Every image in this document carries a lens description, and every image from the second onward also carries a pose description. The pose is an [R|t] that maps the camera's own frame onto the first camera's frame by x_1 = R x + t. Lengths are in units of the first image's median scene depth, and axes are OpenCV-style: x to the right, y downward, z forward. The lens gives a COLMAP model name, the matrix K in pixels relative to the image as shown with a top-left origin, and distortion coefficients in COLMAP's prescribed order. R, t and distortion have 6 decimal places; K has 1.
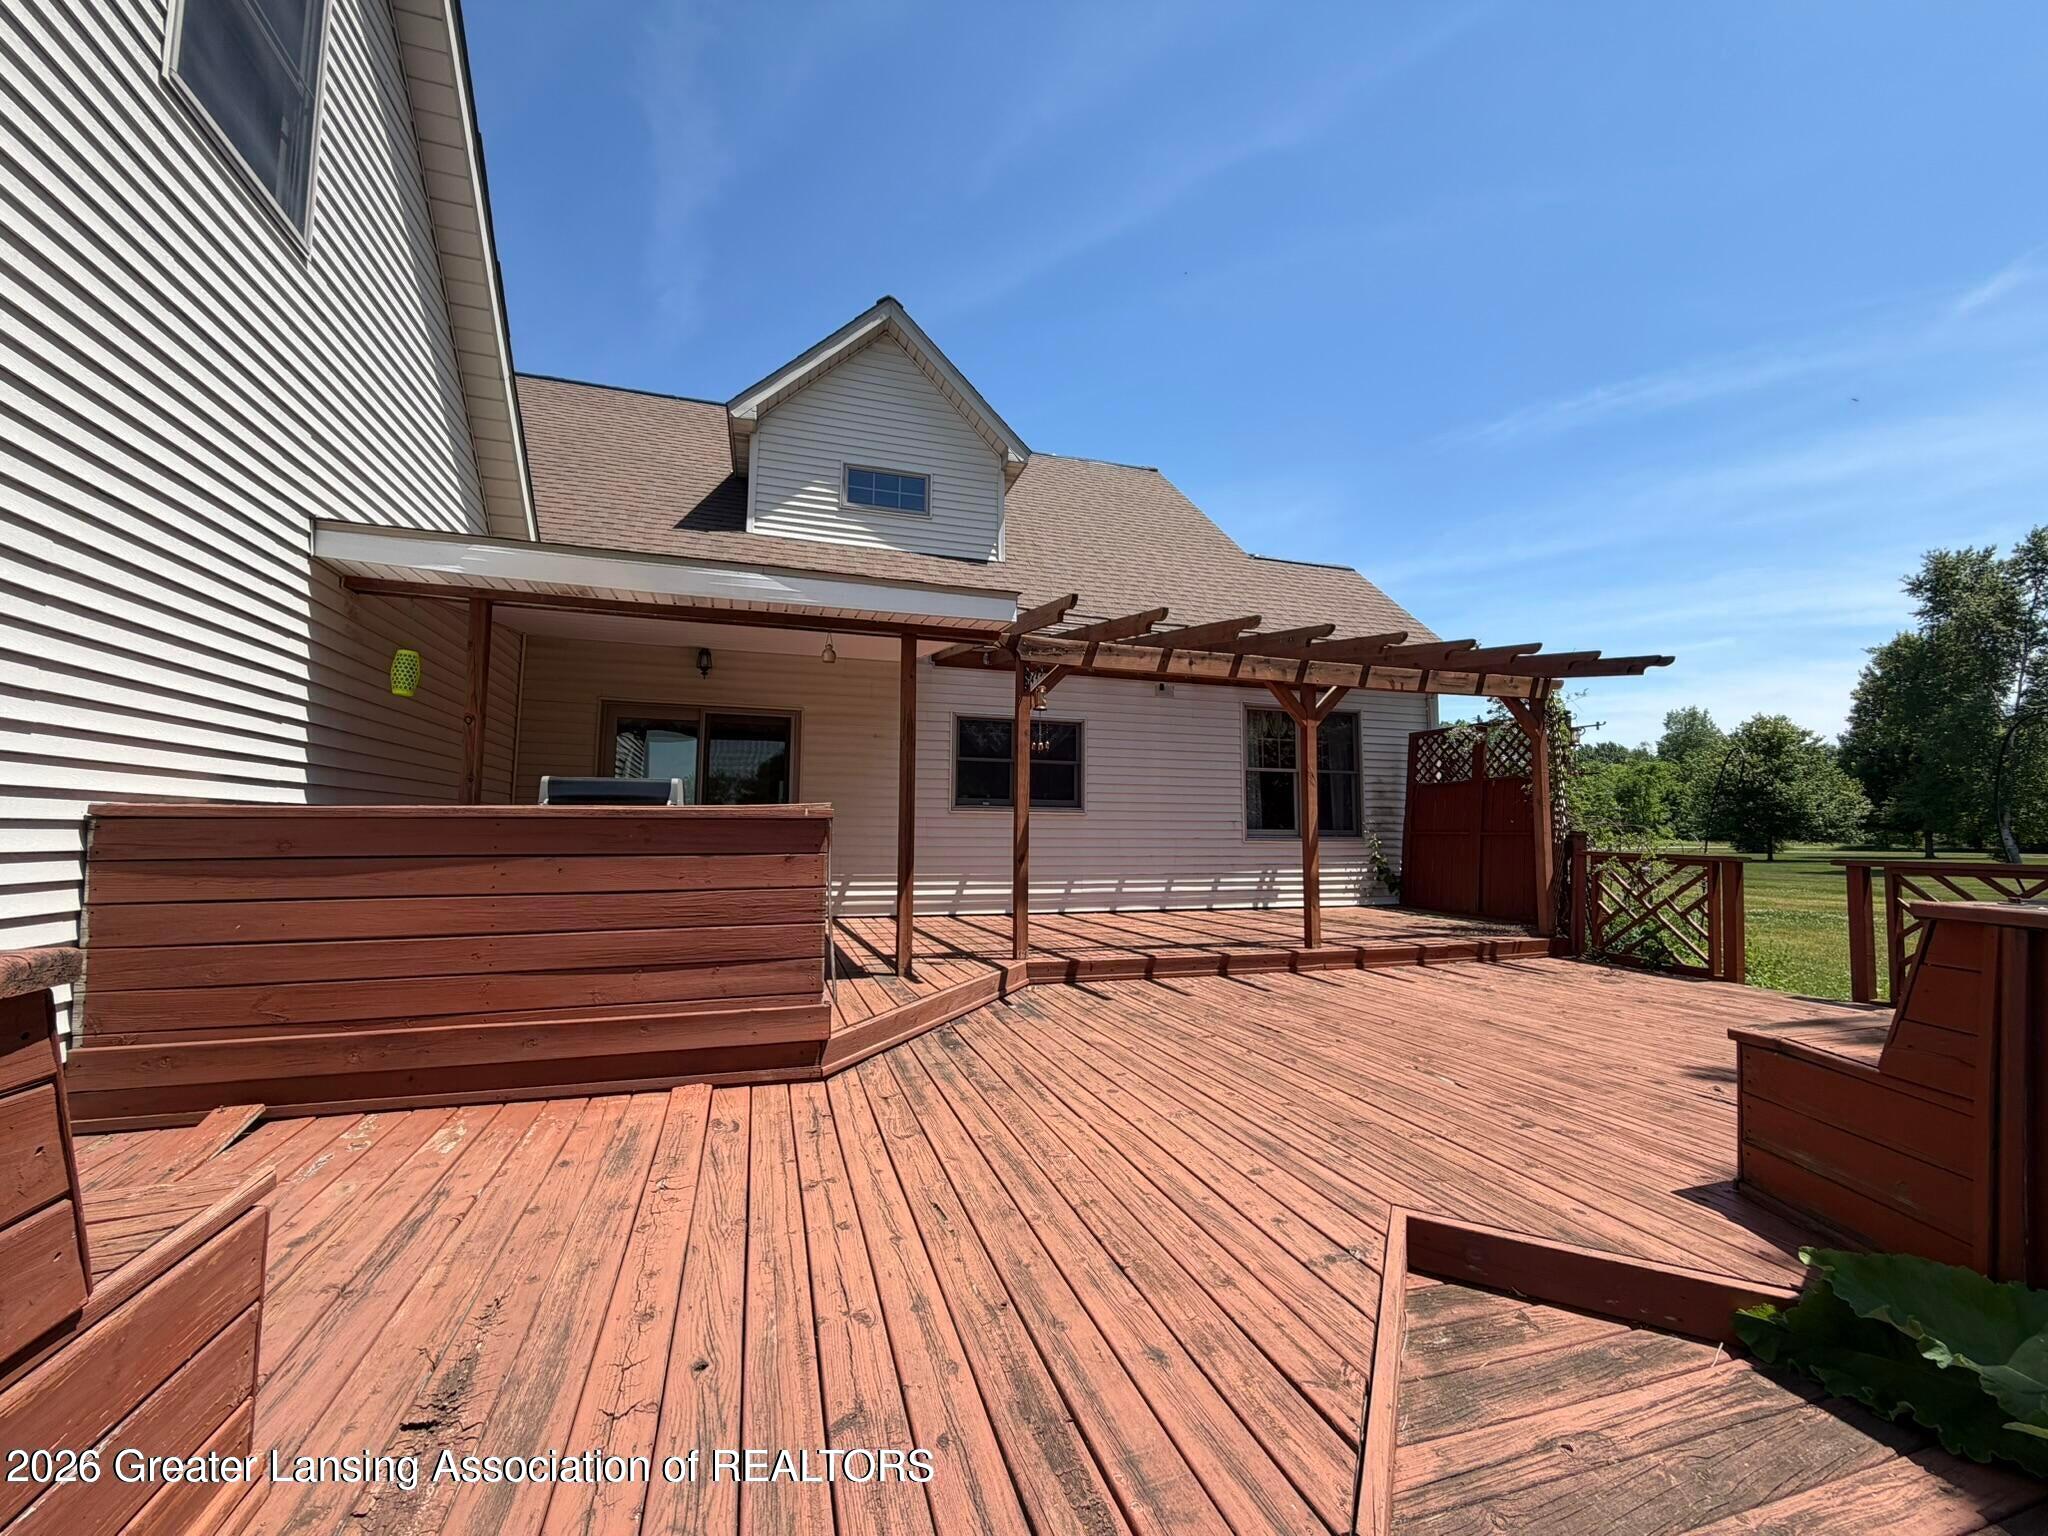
lens RADIAL K [[815.7, 0, 1021.4], [0, 815.7, 767.9], [0, 0, 1]] dist [-0.000191, -0.000632]
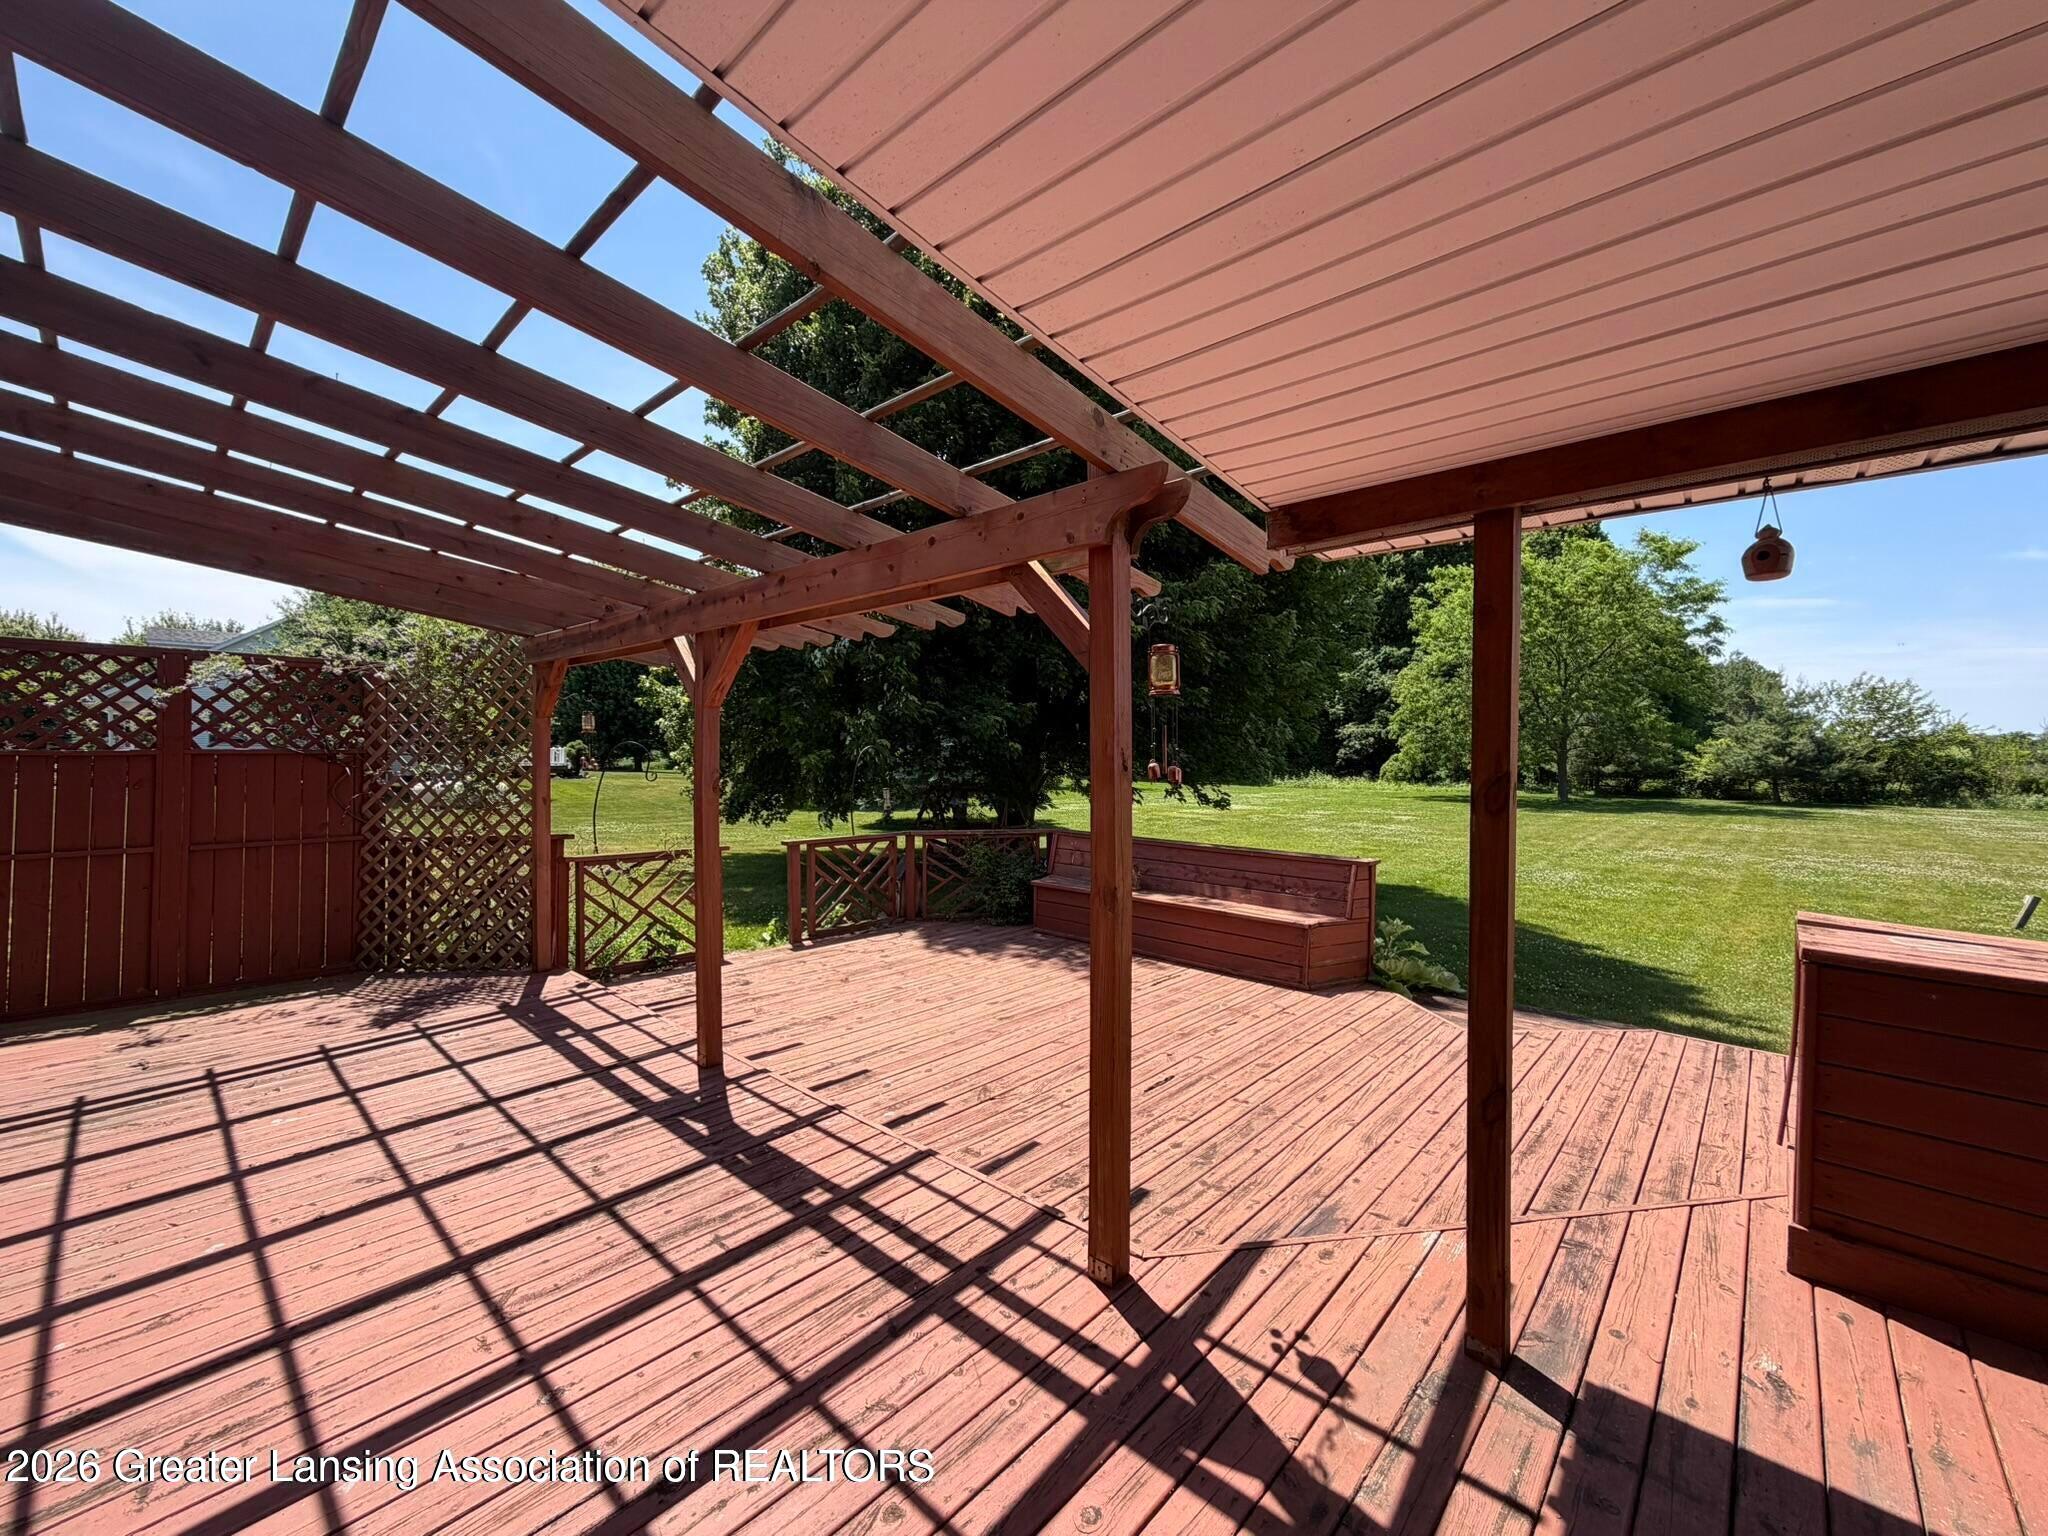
lens RADIAL K [[815.7, 0, 1025.6], [0, 815.7, 756.3], [0, 0, 1]] dist [-0.000191, -0.000632]
pose [[-0.496423, -0.009706, 0.868027, -0.705198], [-0.076254, 0.996560, -0.032466, -0.025092], [-0.864725, -0.082307, -0.495455, 2.639246]]
